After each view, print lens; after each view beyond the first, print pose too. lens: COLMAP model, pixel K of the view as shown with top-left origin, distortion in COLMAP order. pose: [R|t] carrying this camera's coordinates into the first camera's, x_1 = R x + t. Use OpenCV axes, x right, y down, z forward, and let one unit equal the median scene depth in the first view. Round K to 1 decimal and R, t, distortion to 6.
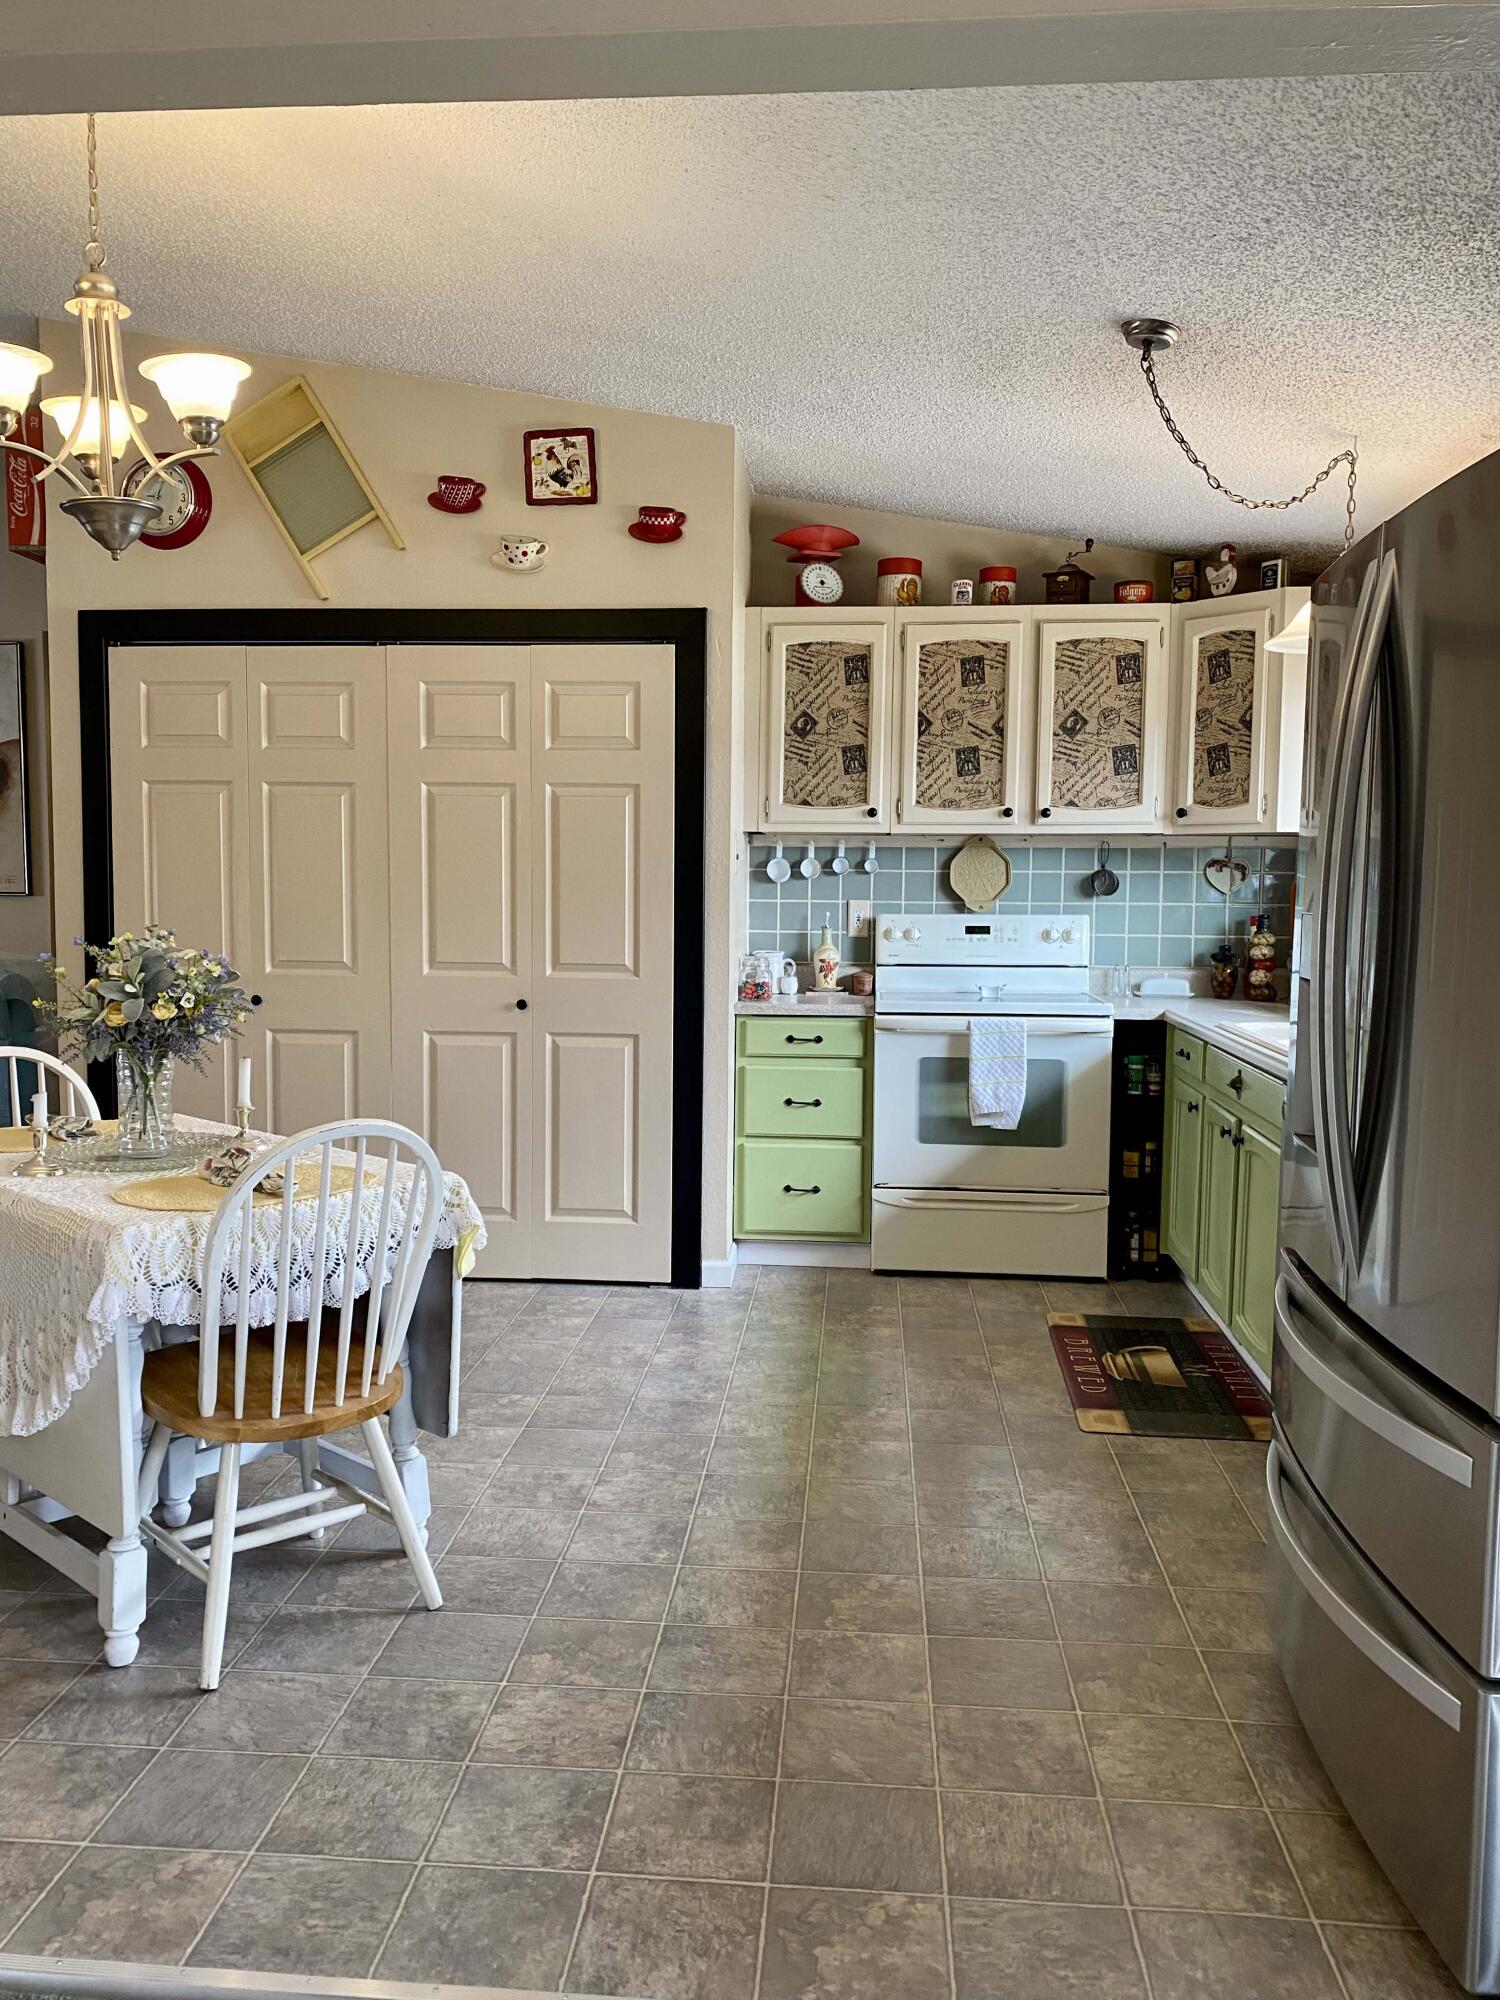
lens RADIAL K [[1535.5, 0, 738.2], [0, 1535.5, 1010.3], [0, 0, 1]] dist [0.113779, -0.158466]
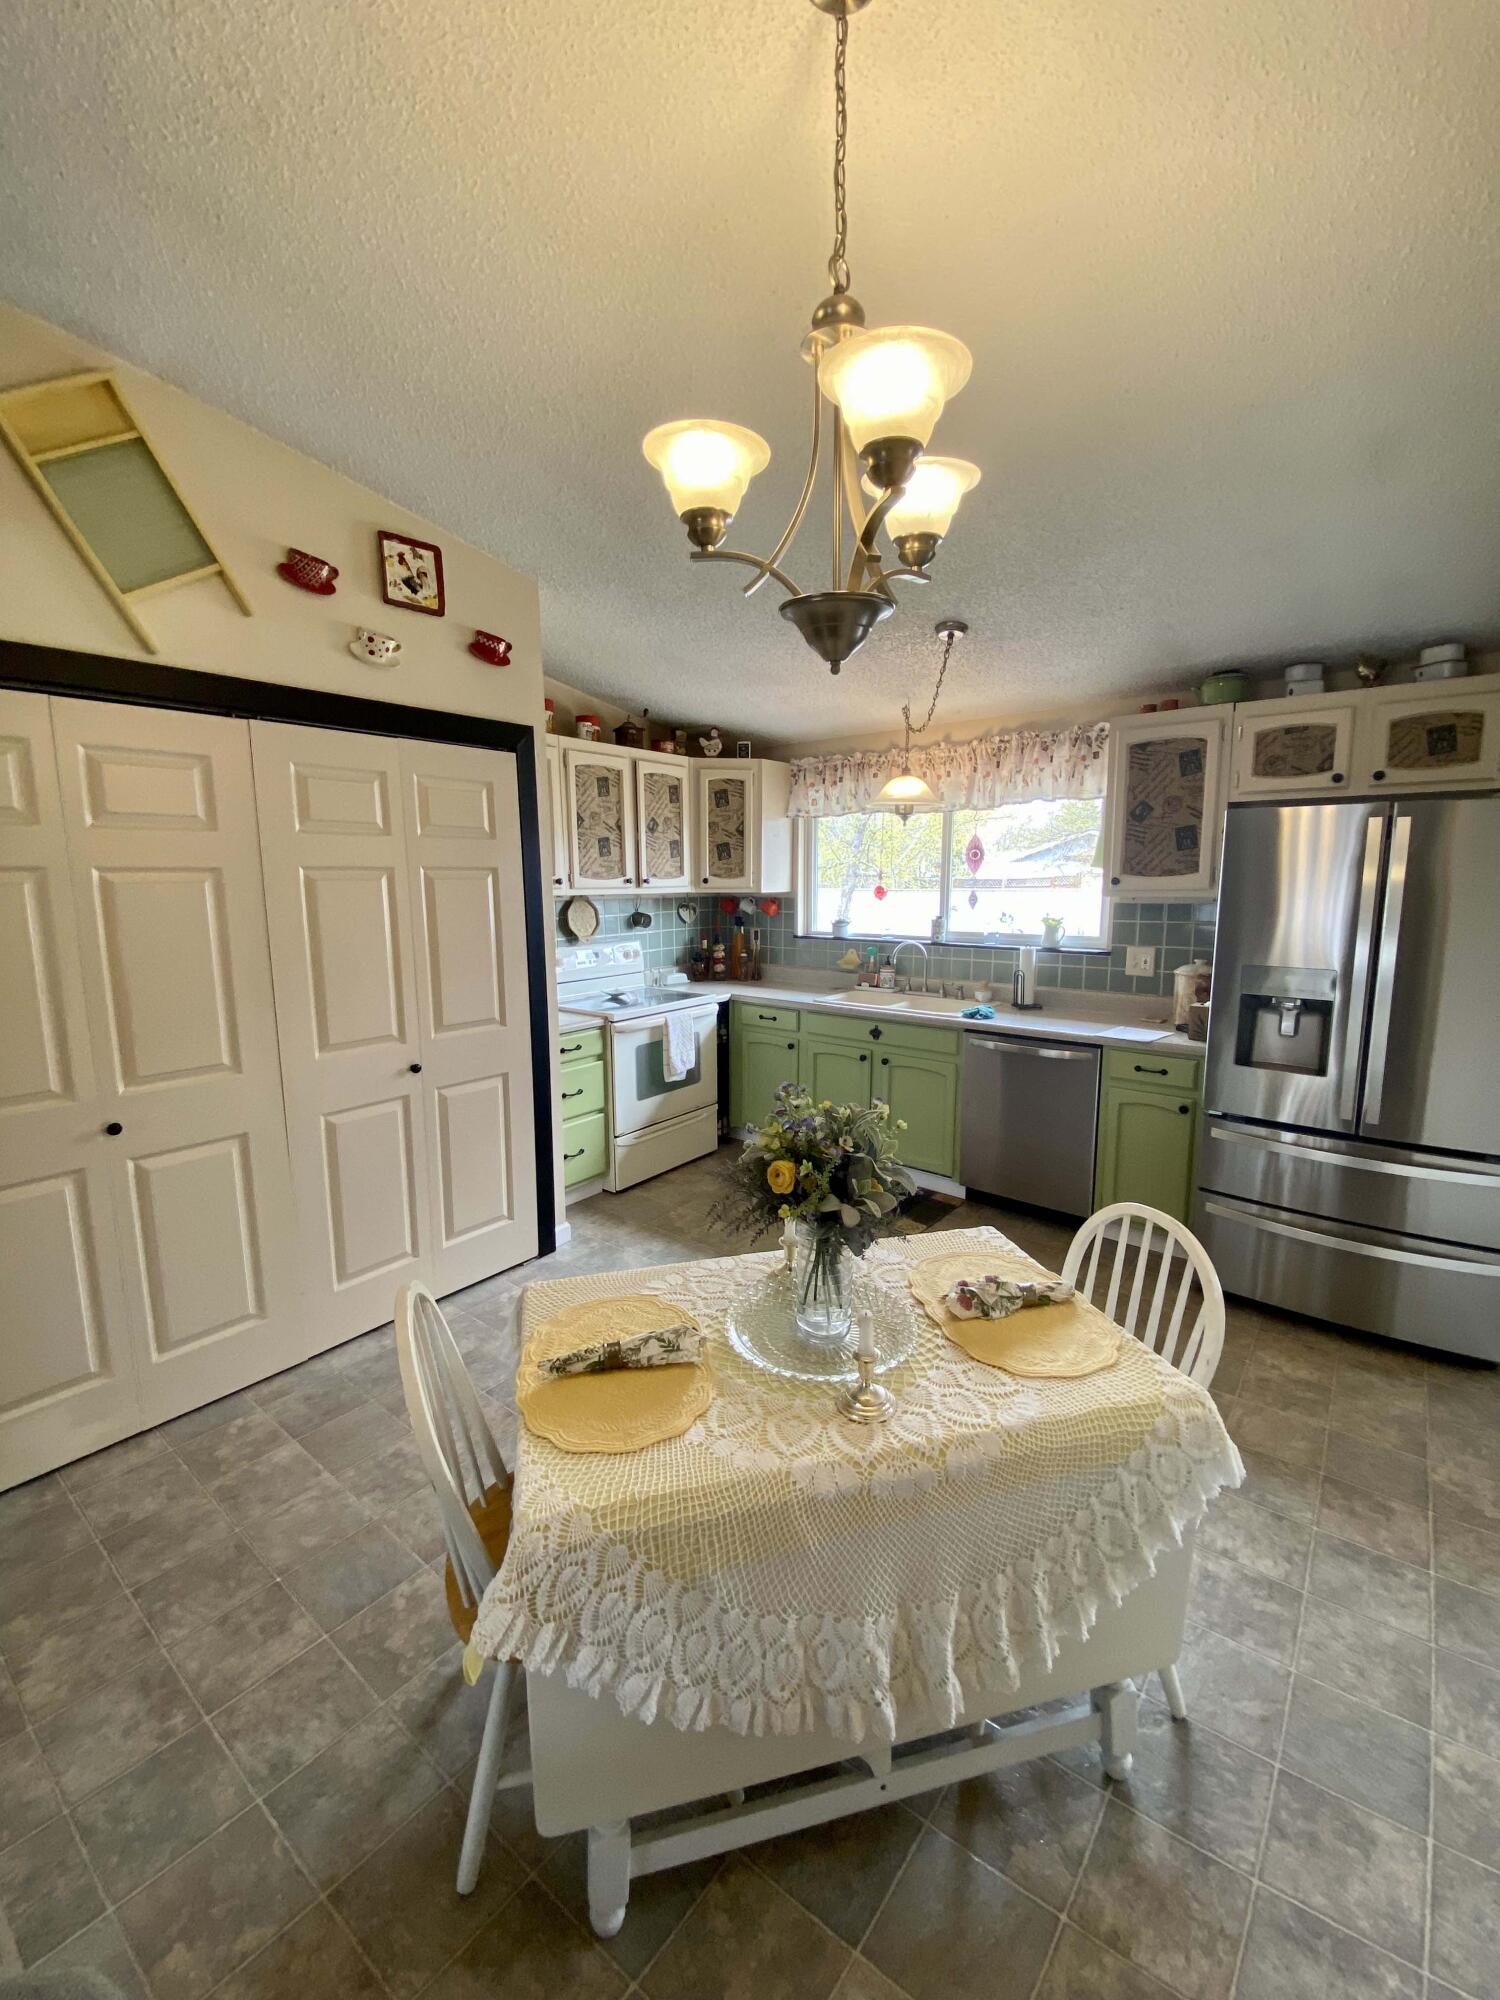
lens RADIAL K [[804.9, 0, 748.9], [0, 804.9, 1002.2], [0, 0, 1]] dist [0.032227, -0.028607]
pose [[0.546786, -0.143765, 0.824837, -0.465722], [0.081194, 0.989610, 0.118661, -0.096962], [-0.833326, 0.002090, 0.552778, 0.464181]]
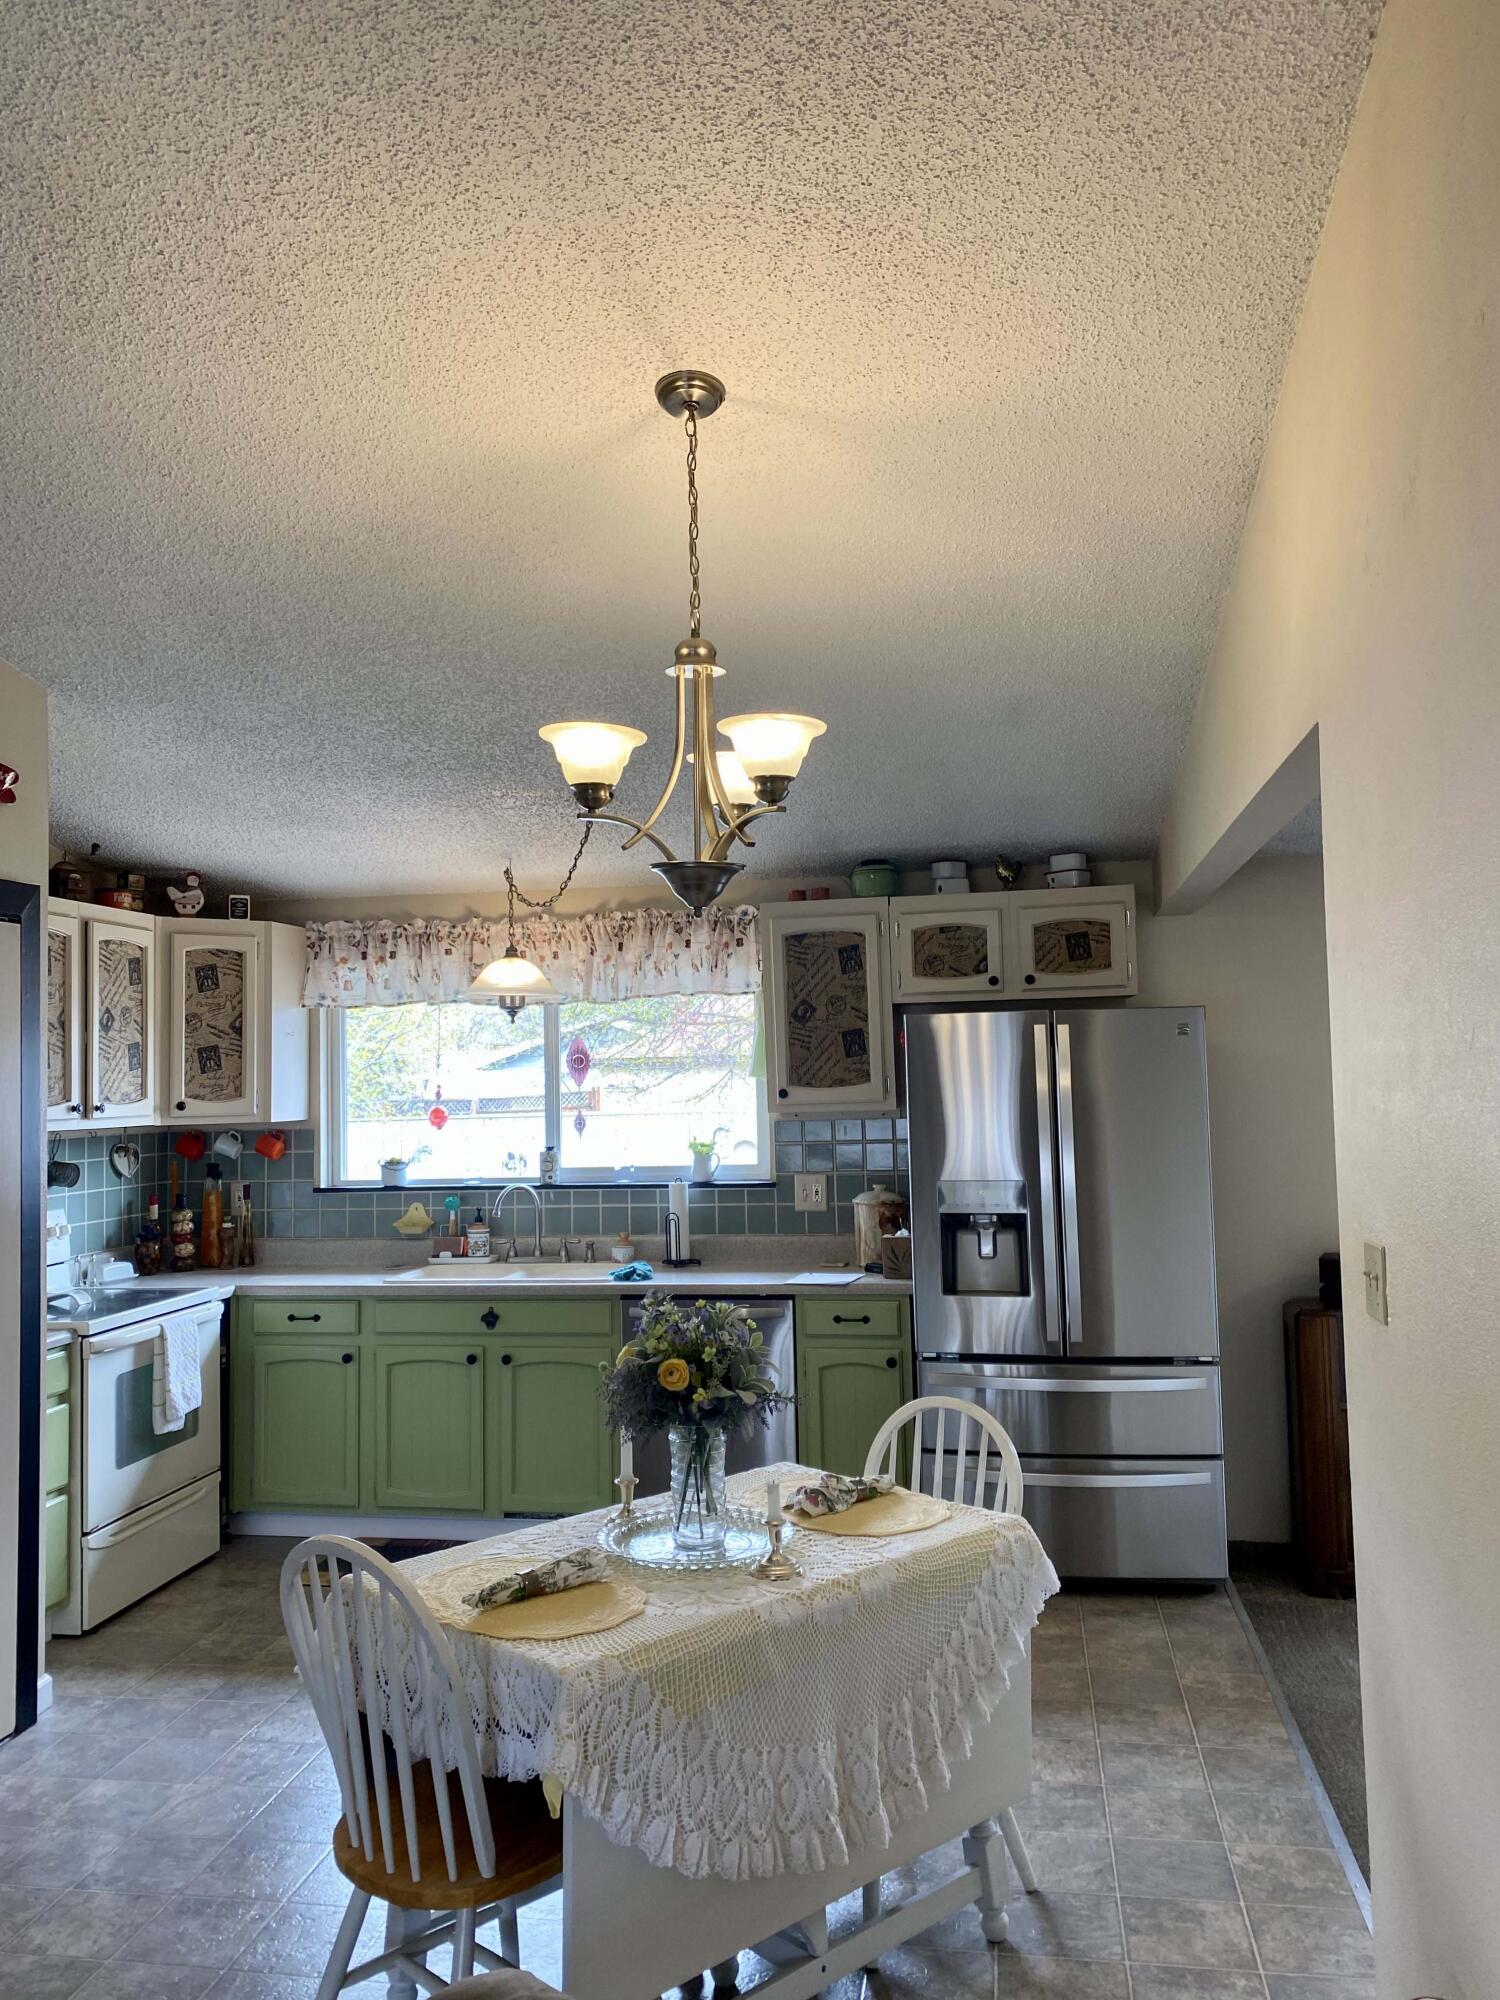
lens RADIAL K [[1520.9, 0, 756.0], [0, 1520.9, 1007.3], [0, 0, 1]] dist [0.091855, -0.179132]
pose [[0.074981, 0.037280, 0.996488, -0.777243], [0.106873, 0.993245, -0.045200, -0.105914], [-0.991441, 0.109887, 0.070490, 0.523342]]
